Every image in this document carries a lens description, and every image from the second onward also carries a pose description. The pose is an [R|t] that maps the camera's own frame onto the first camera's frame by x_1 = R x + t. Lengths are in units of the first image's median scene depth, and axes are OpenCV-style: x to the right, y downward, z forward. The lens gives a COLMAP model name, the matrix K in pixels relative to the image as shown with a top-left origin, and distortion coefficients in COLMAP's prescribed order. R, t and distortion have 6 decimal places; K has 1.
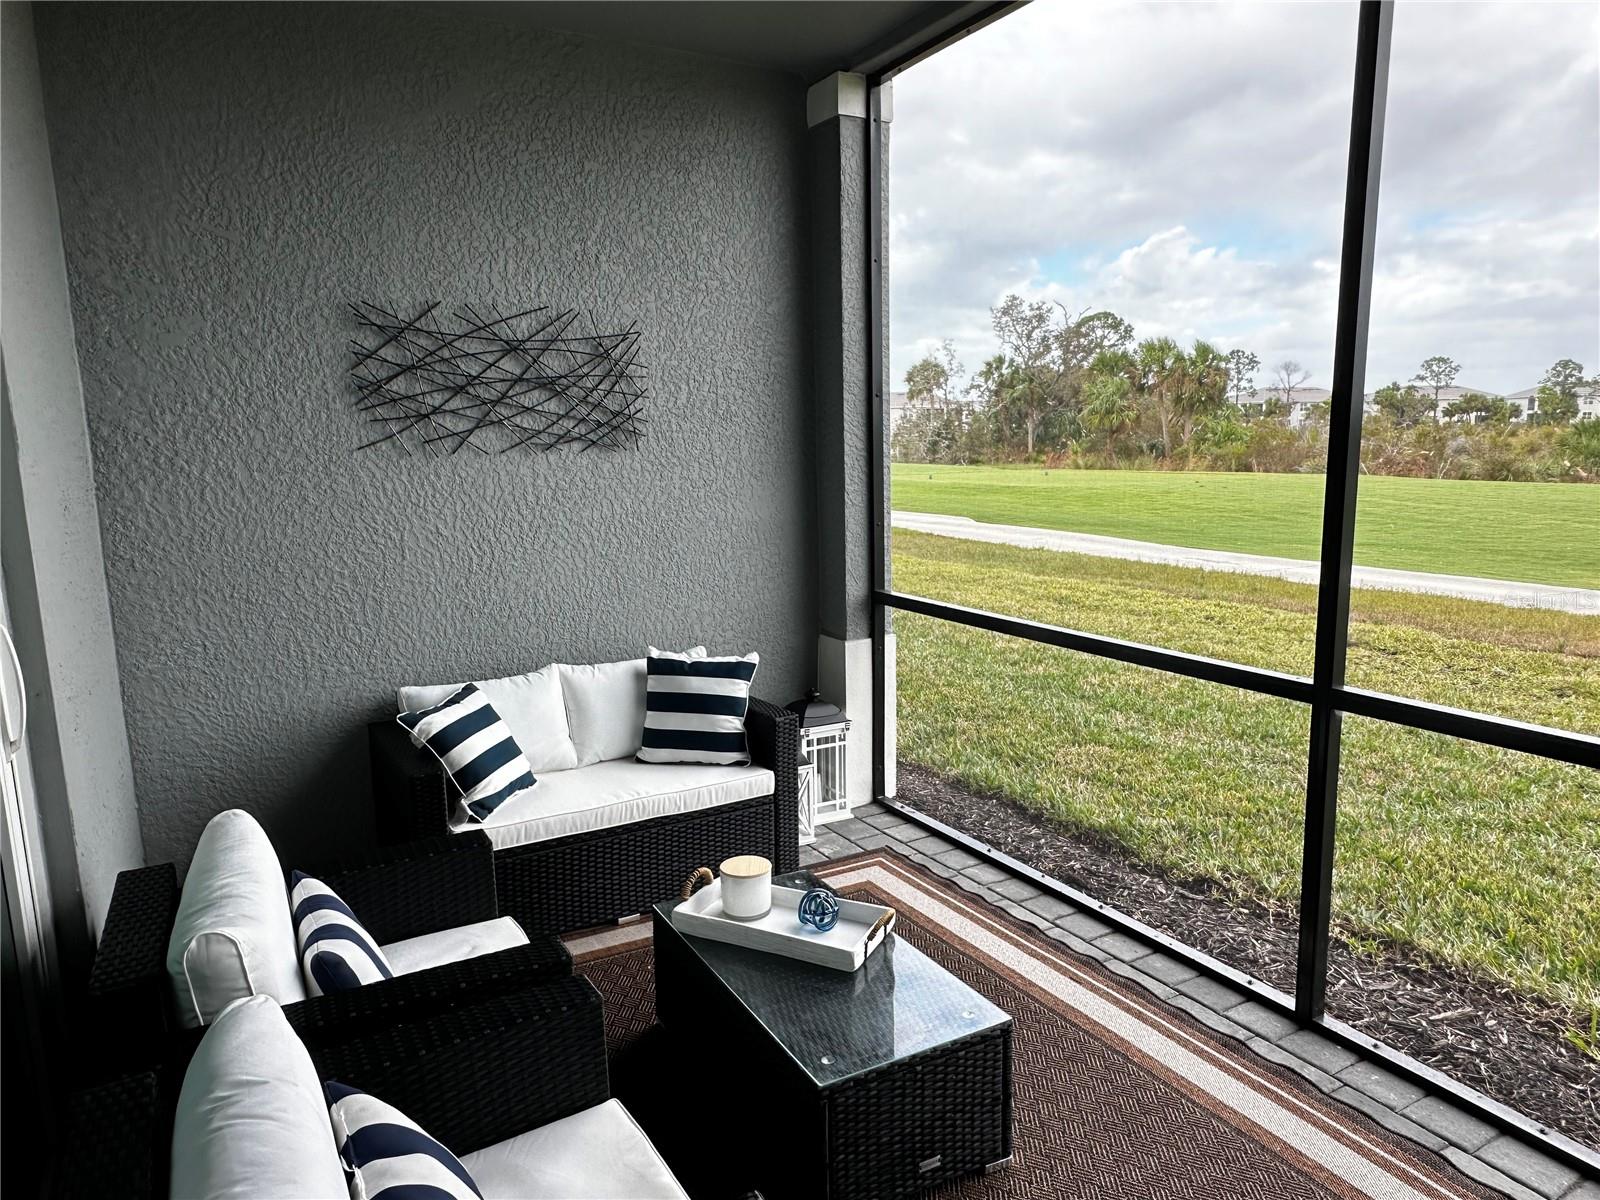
lens RADIAL K [[1038.6, 0, 801.2], [0, 1038.6, 605.5], [0, 0, 1]] dist [-0.002894, -0.006905]
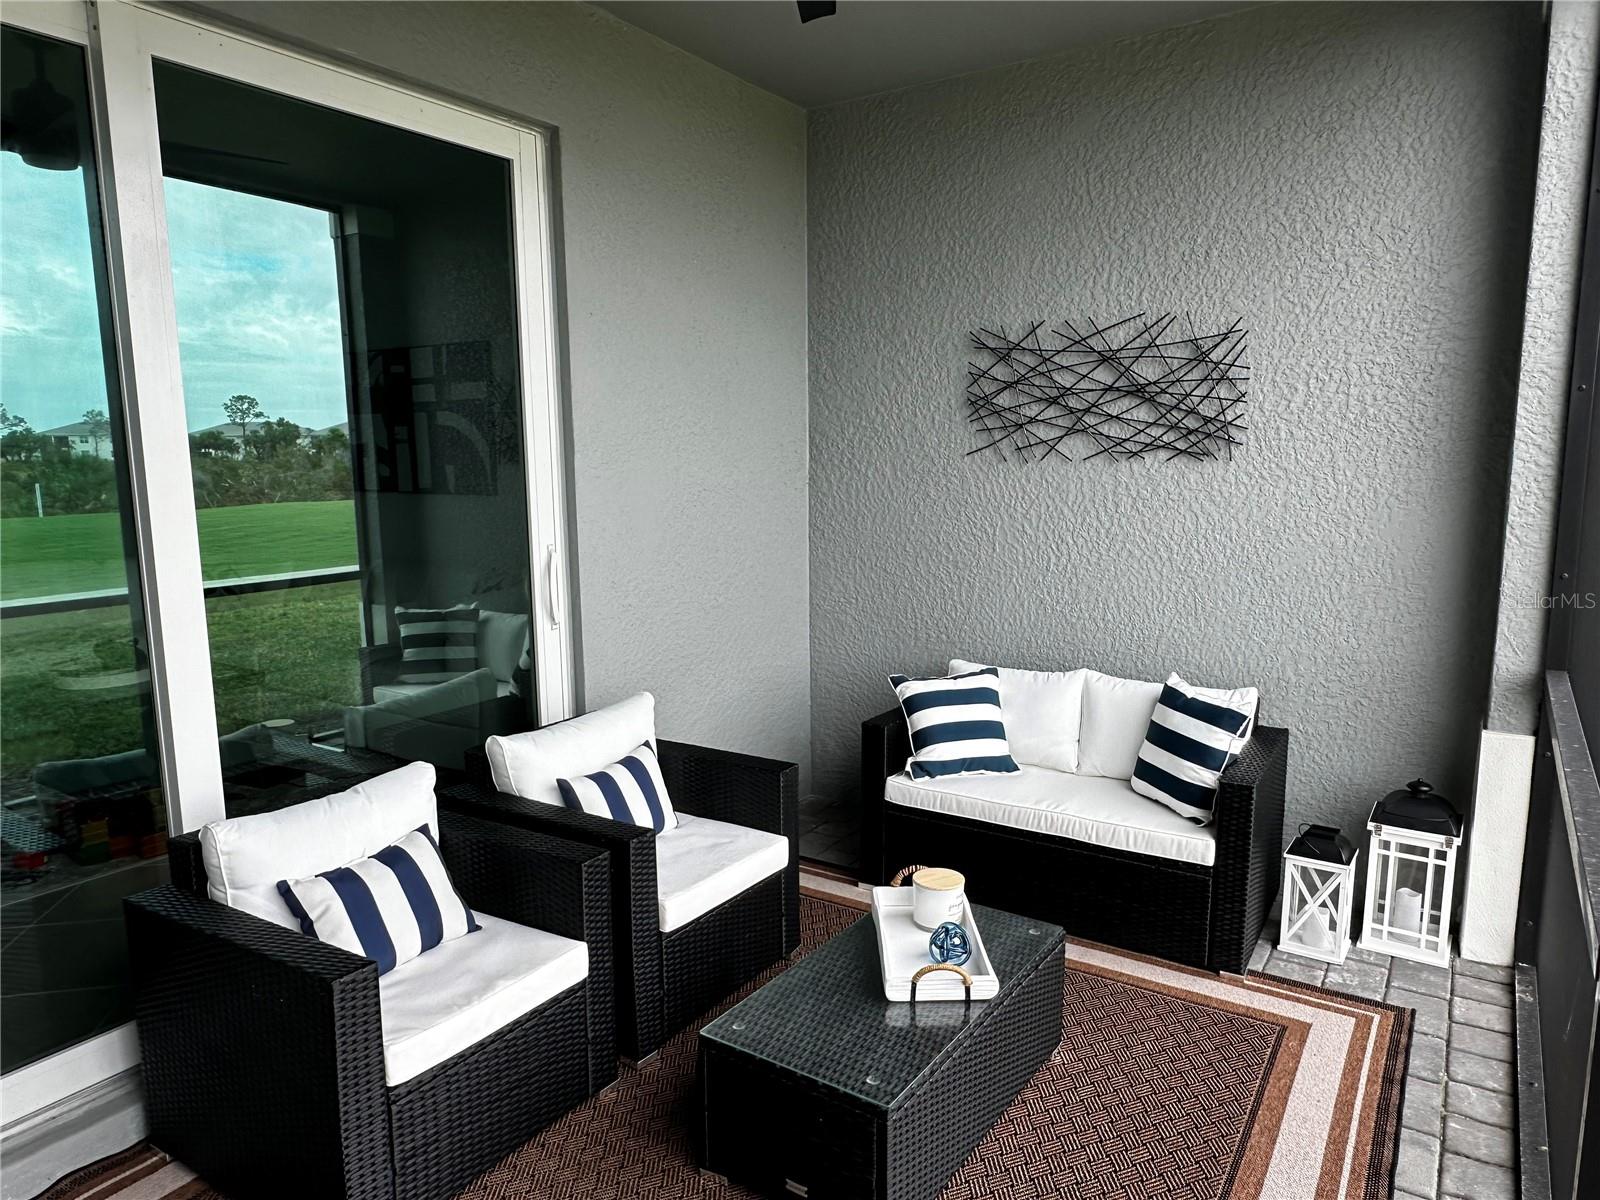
lens RADIAL K [[1038.6, 0, 802.5], [0, 1038.6, 602.1], [0, 0, 1]] dist [-0.002894, -0.006905]
pose [[0.462433, 0.141973, -0.875214, 0.509542], [-0.140697, 0.986340, 0.085659, -0.056203], [0.875420, 0.083529, 0.476092, 0.269743]]
